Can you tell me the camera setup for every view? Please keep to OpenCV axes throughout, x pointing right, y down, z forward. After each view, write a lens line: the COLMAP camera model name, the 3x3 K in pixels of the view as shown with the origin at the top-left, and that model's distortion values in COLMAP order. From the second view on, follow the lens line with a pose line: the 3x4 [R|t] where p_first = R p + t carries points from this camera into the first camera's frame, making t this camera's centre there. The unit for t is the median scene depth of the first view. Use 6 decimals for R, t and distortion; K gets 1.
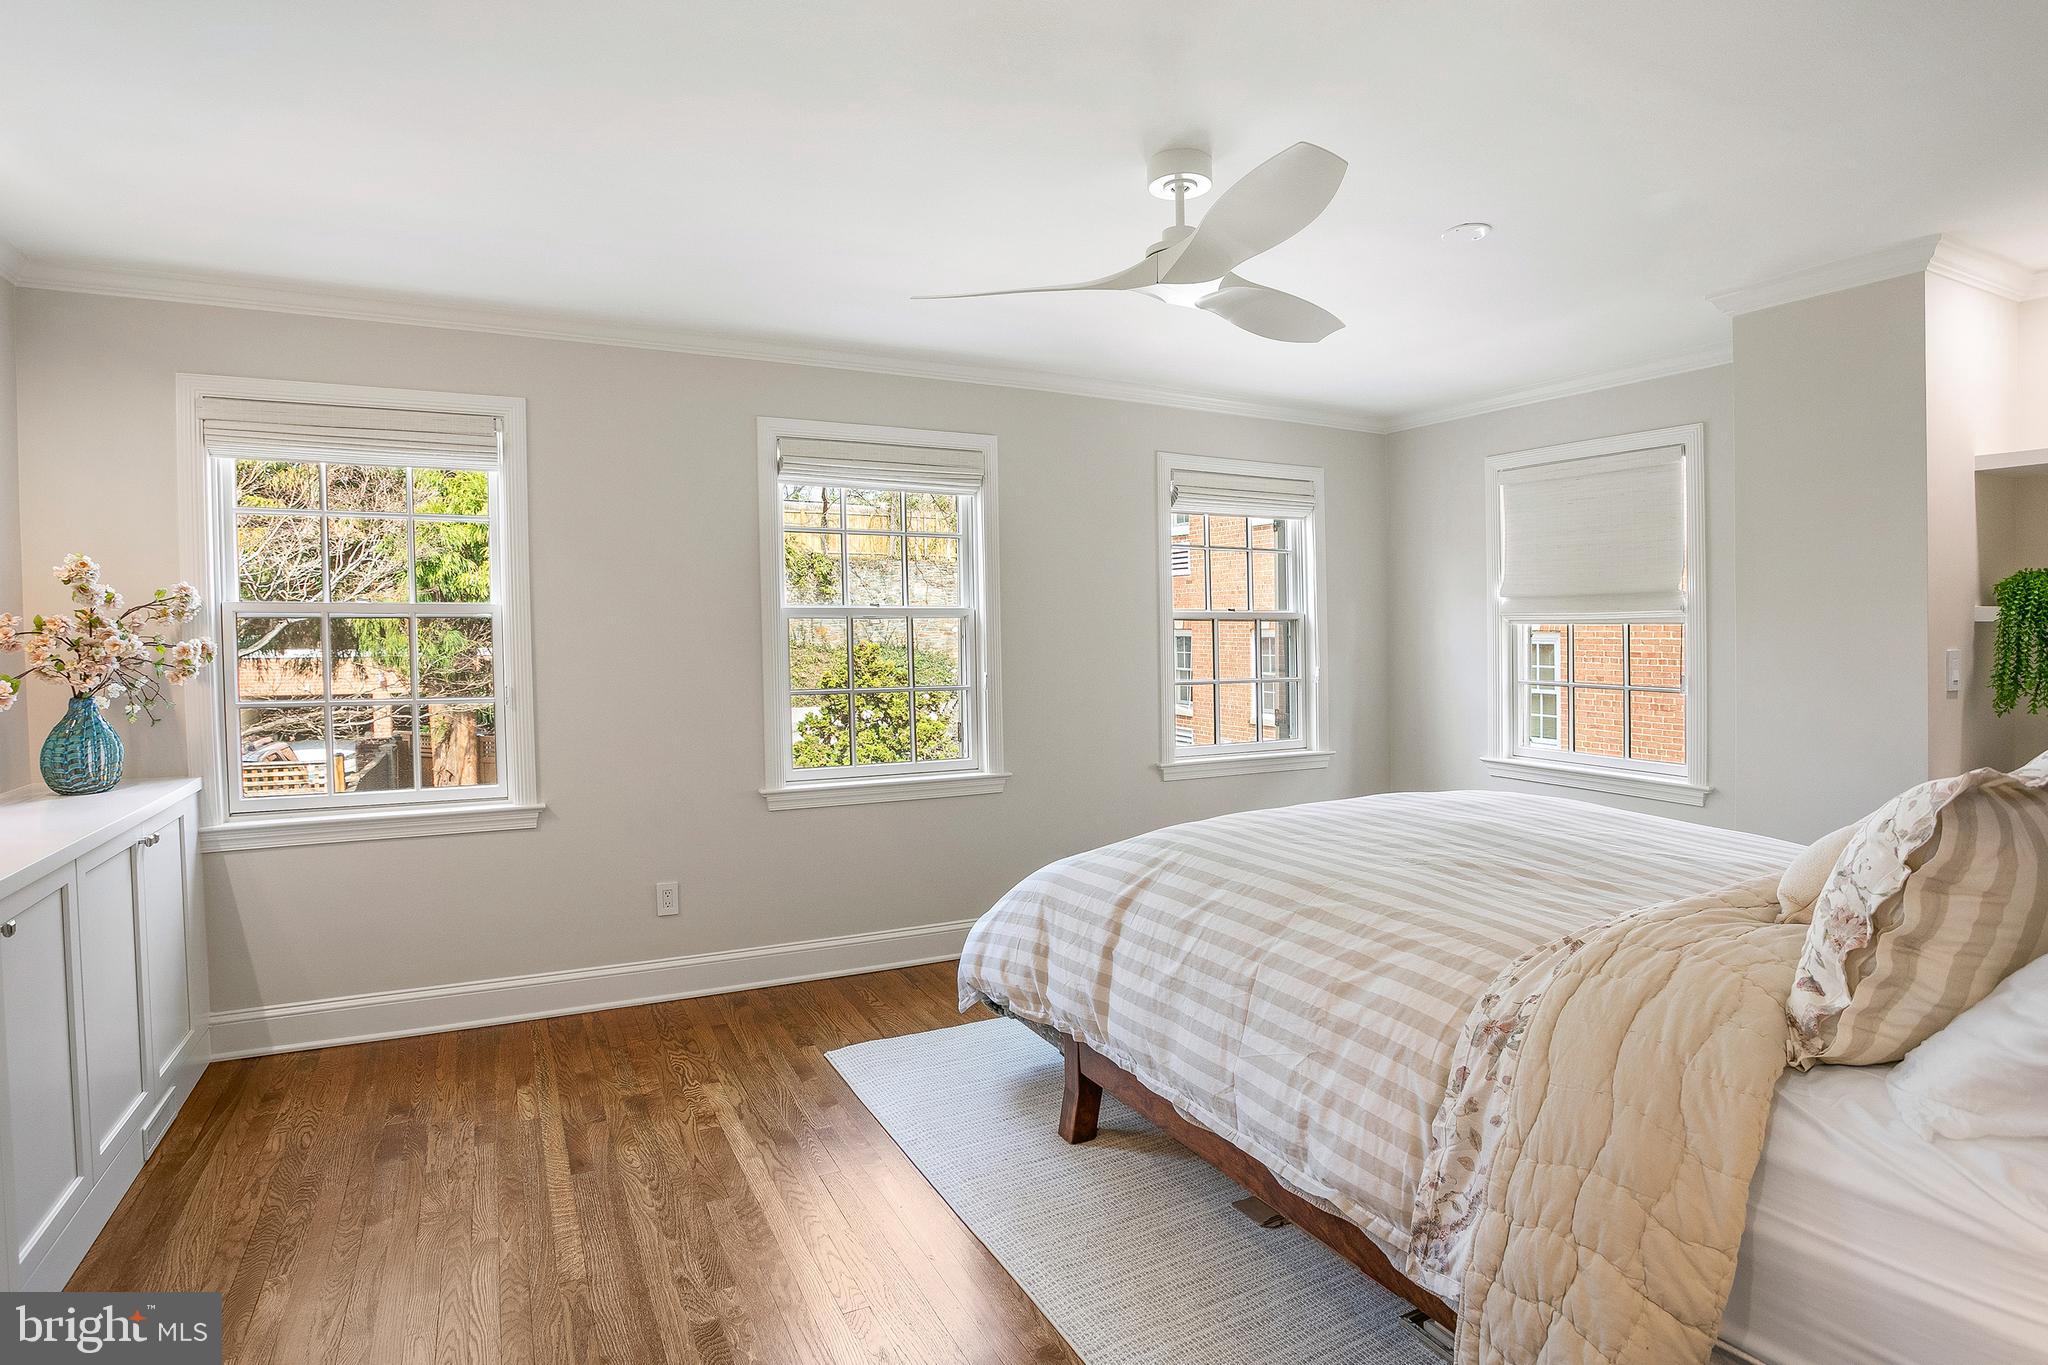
lens RADIAL K [[1924.3, 0, 1025.5], [0, 1924.3, 709.2], [0, 0, 1]] dist [-0.289666, 0.398069]
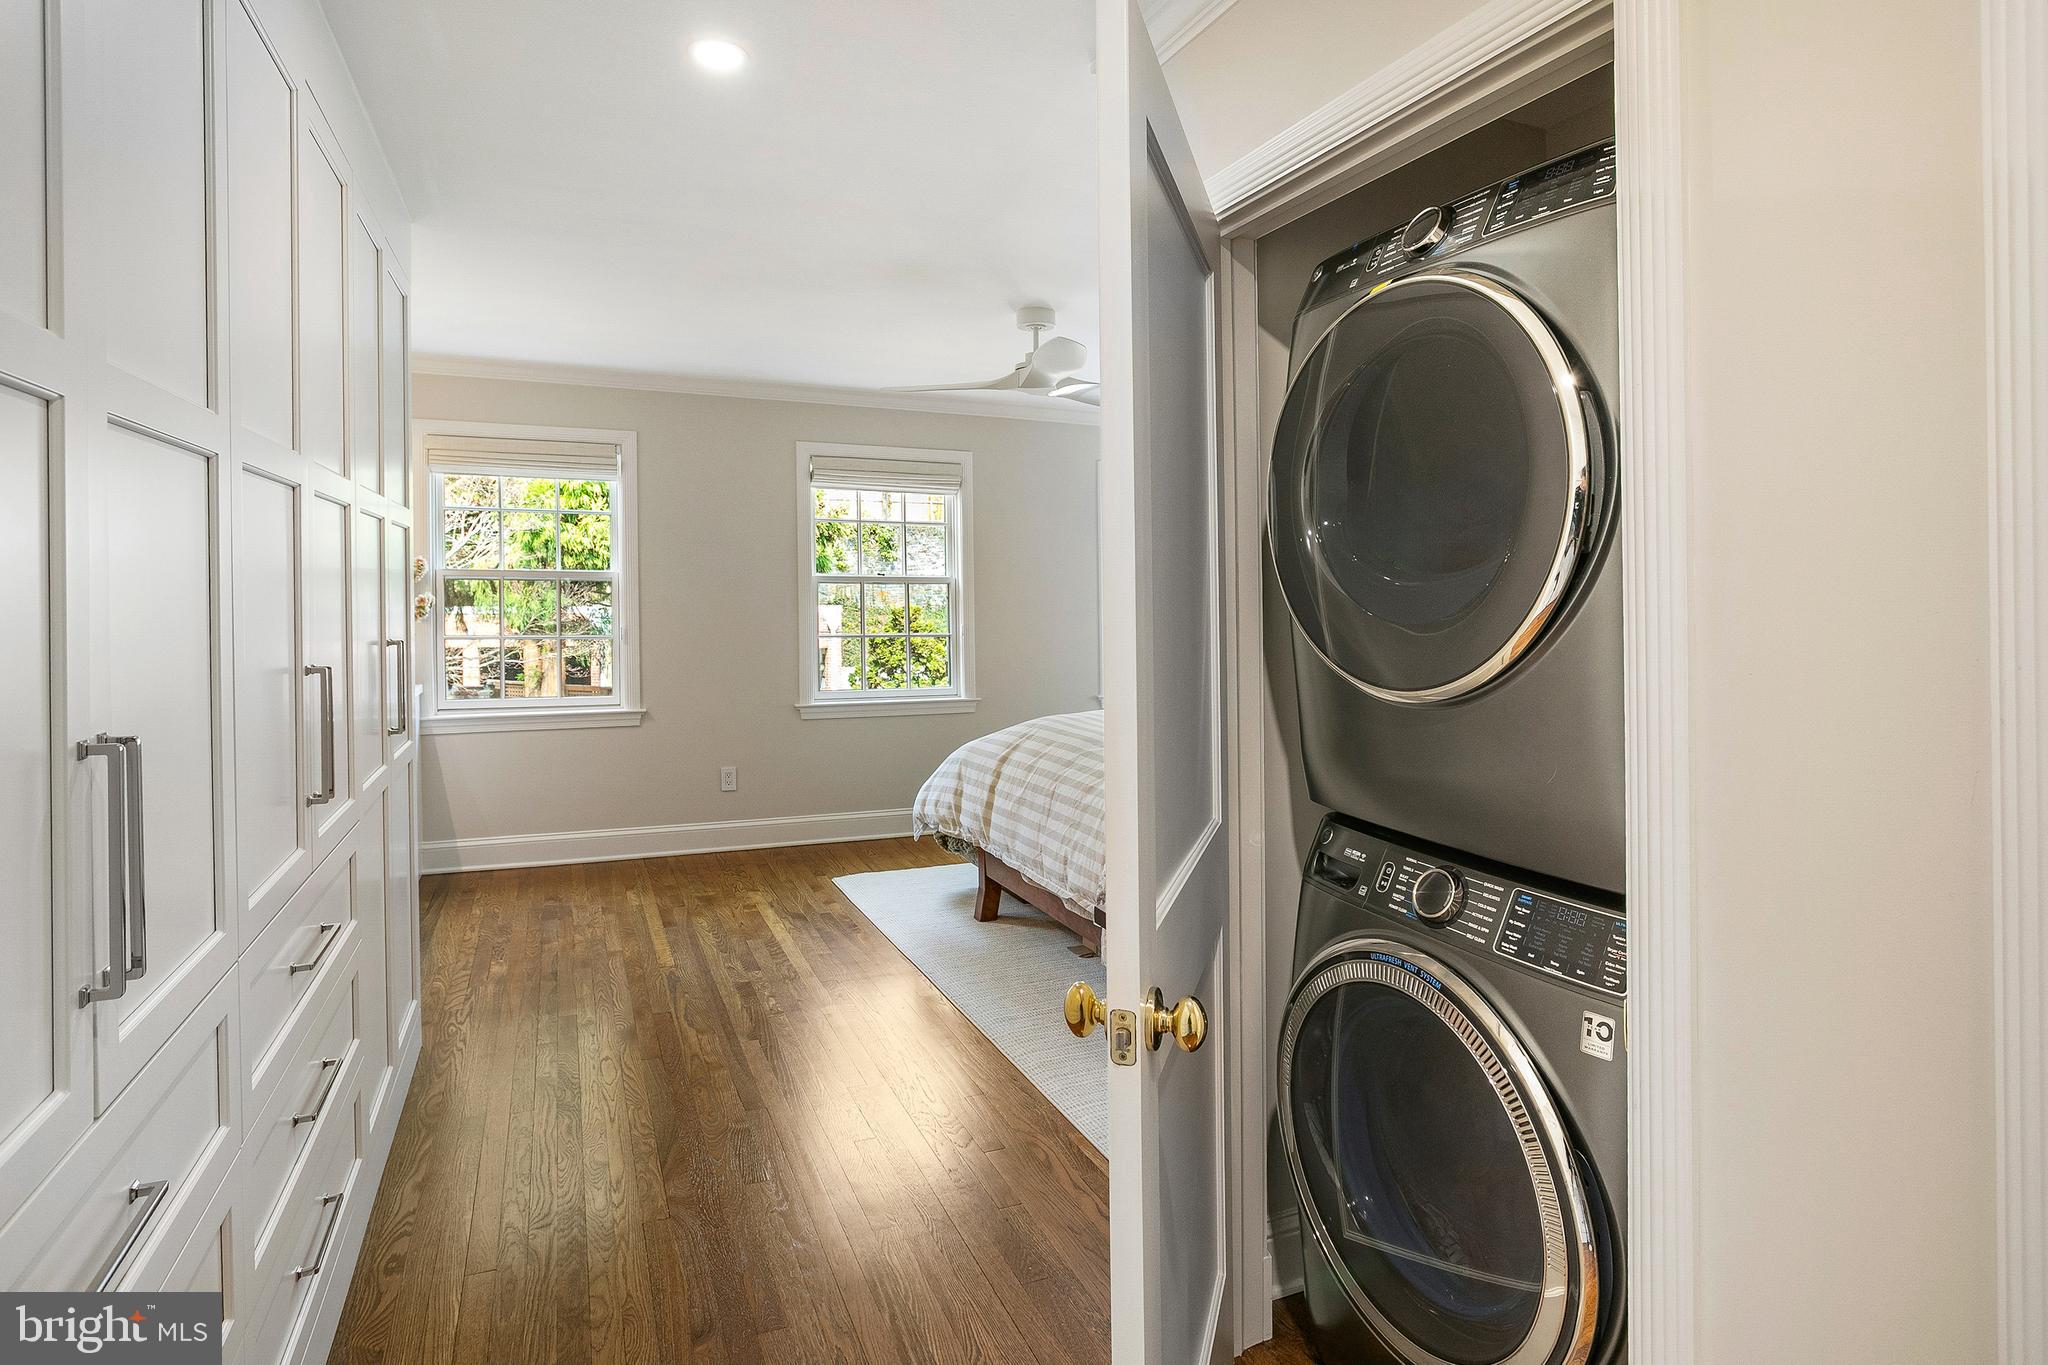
lens RADIAL K [[2397.5, 0, 1024.0], [0, 2397.5, 682.5], [0, 0, 1]] dist [-0.326340, -0.001658]
pose [[0.997683, 0.013421, -0.066704, 0.177872], [-0.013777, 0.999893, -0.004872, 0.038958], [0.066631, 0.005780, 0.997761, -0.907184]]
